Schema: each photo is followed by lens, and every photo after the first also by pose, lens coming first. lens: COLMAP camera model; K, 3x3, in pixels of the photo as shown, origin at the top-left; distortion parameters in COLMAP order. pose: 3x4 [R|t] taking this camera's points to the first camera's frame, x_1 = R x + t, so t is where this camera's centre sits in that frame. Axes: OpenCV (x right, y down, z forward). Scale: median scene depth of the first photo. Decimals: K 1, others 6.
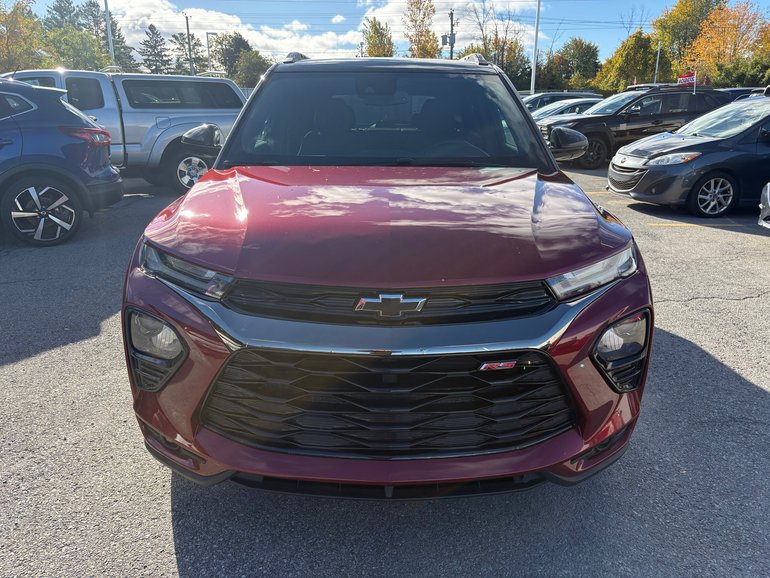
lens RADIAL K [[672.1, 0, 385.0], [0, 672.1, 289.0], [0, 0, 1]] dist [0.015031, 0.014351]
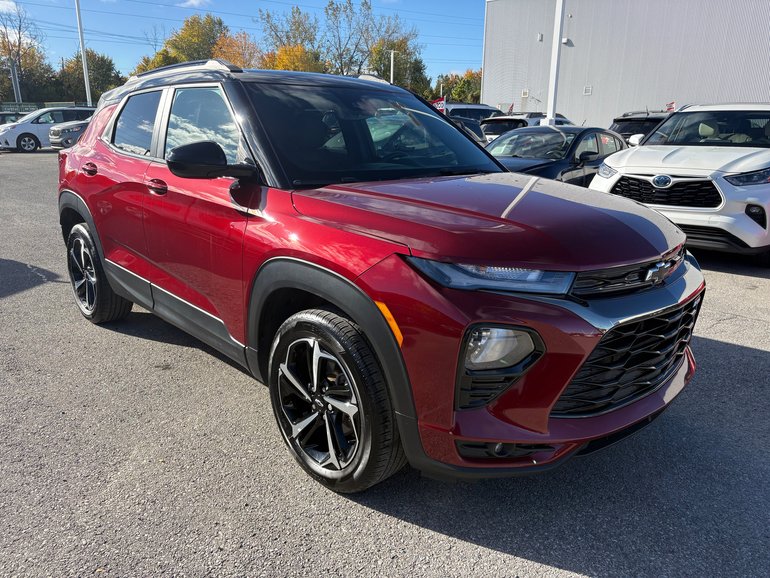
lens RADIAL K [[672.1, 0, 385.0], [0, 672.1, 289.0], [0, 0, 1]] dist [0.015031, 0.014351]
pose [[0.671162, -0.169823, 0.721597, -0.202858], [0.182899, 0.981249, 0.060814, -0.019955], [-0.718394, 0.091164, 0.689637, 0.070925]]
